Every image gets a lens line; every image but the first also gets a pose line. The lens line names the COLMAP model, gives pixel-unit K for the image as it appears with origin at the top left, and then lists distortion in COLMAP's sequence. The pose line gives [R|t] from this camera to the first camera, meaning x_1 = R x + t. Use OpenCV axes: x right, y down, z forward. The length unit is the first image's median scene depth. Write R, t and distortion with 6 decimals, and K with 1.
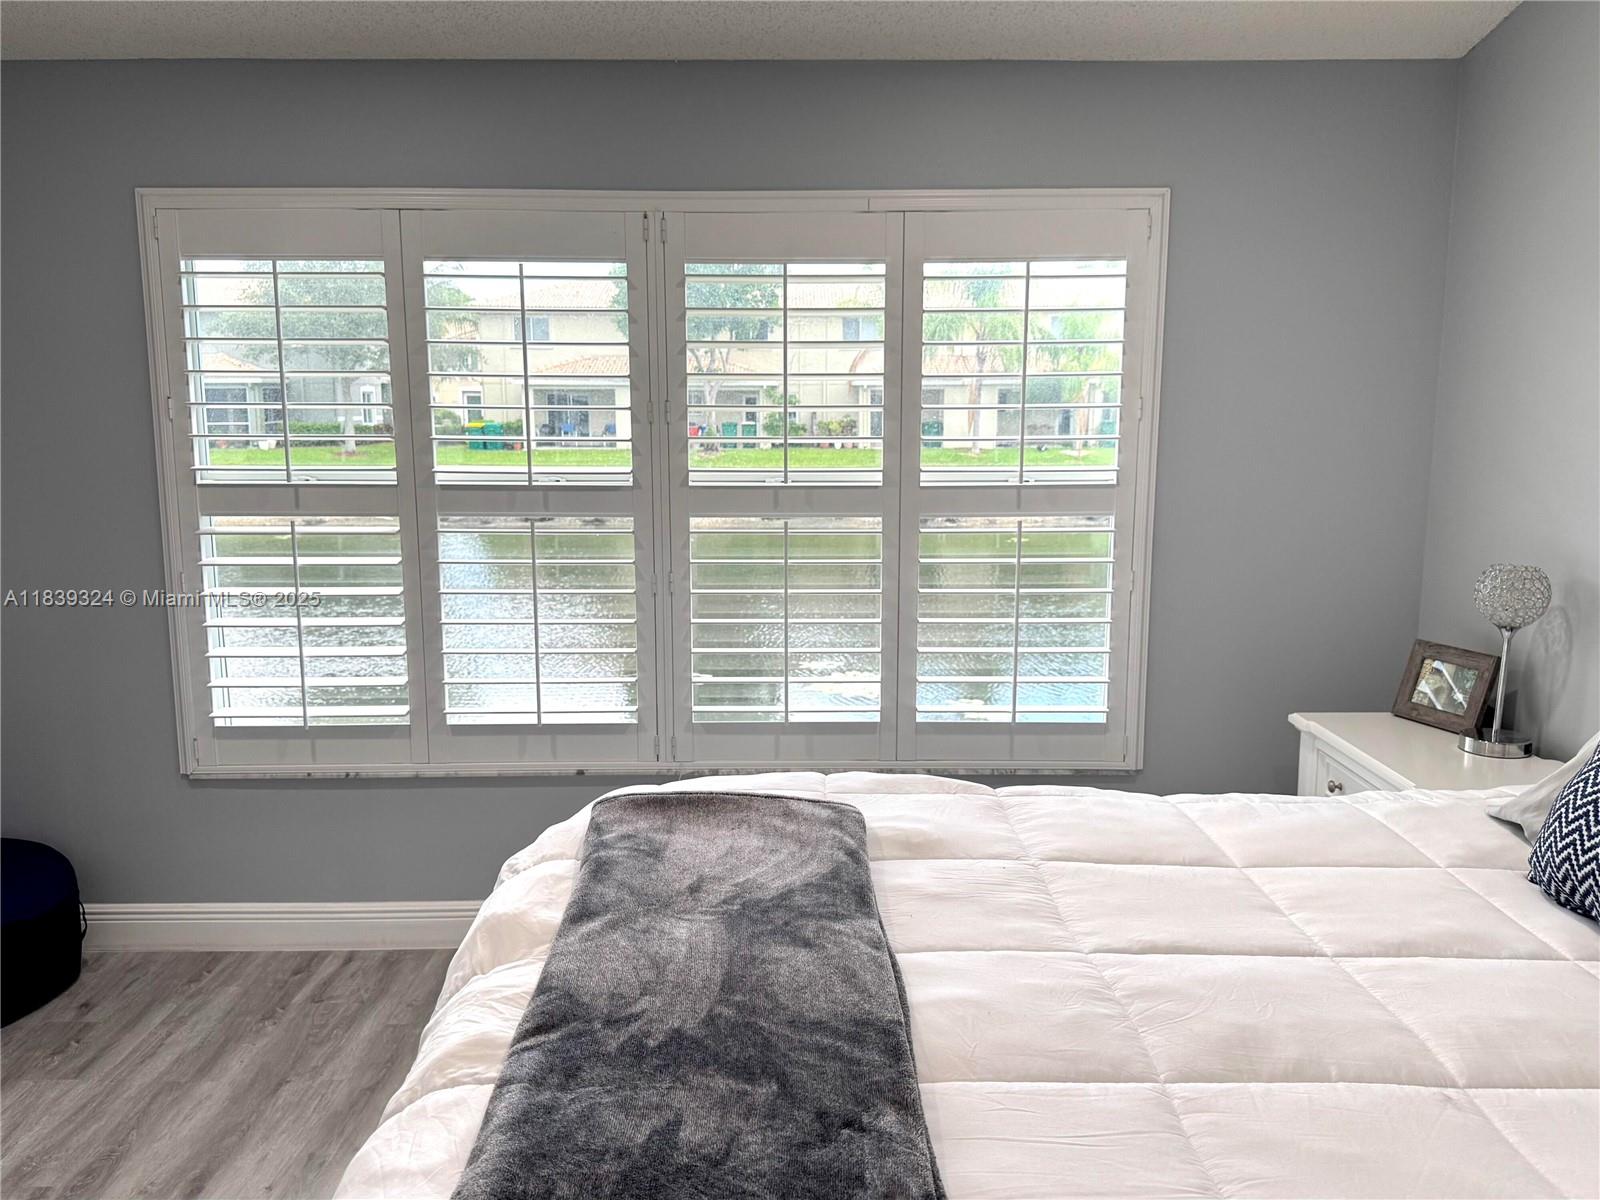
lens RADIAL K [[1021.5, 0, 815.5], [0, 1021.5, 622.5], [0, 0, 1]] dist [0.060486, 0.000817]
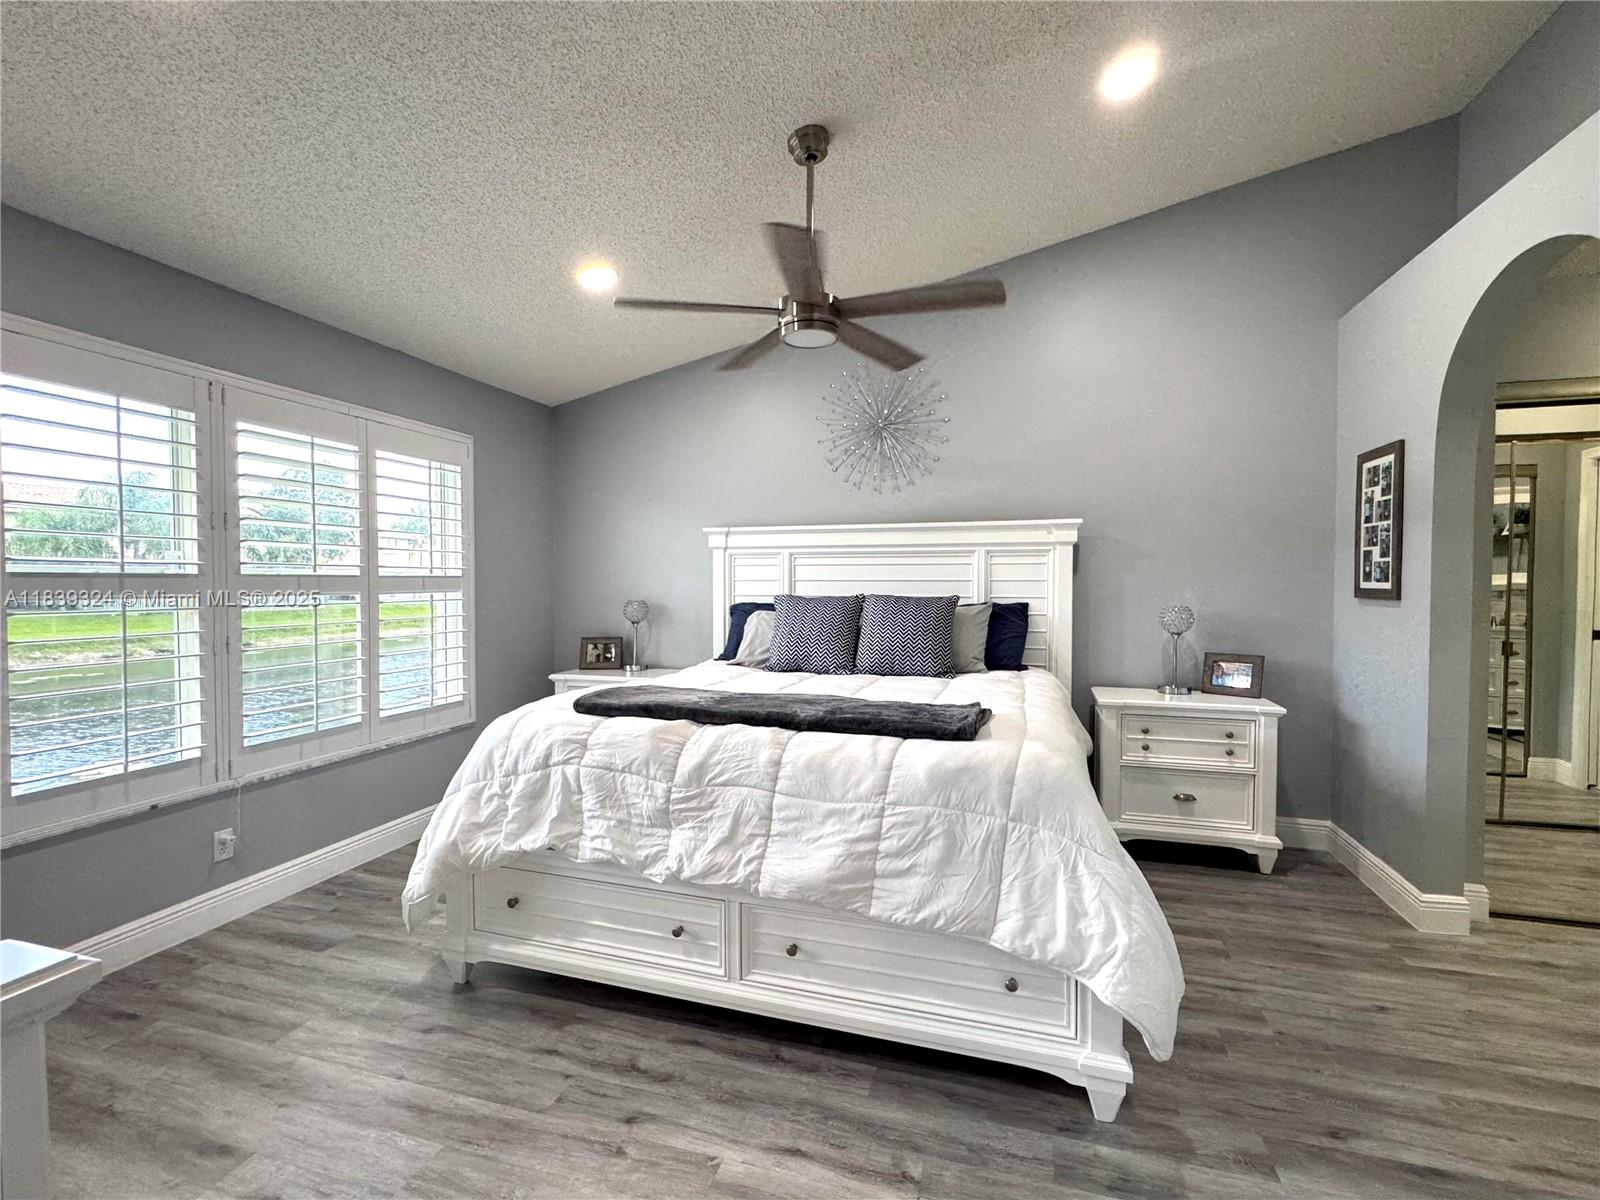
lens RADIAL K [[693.9, 0, 801.9], [0, 693.9, 601.5], [0, 0, 1]] dist [-0.002261, 0.000285]
pose [[0.290232, -0.028927, 0.956519, -0.825435], [0.120184, 0.992731, -0.006445, 0.001649], [-0.949379, 0.116829, 0.291598, 0.000988]]
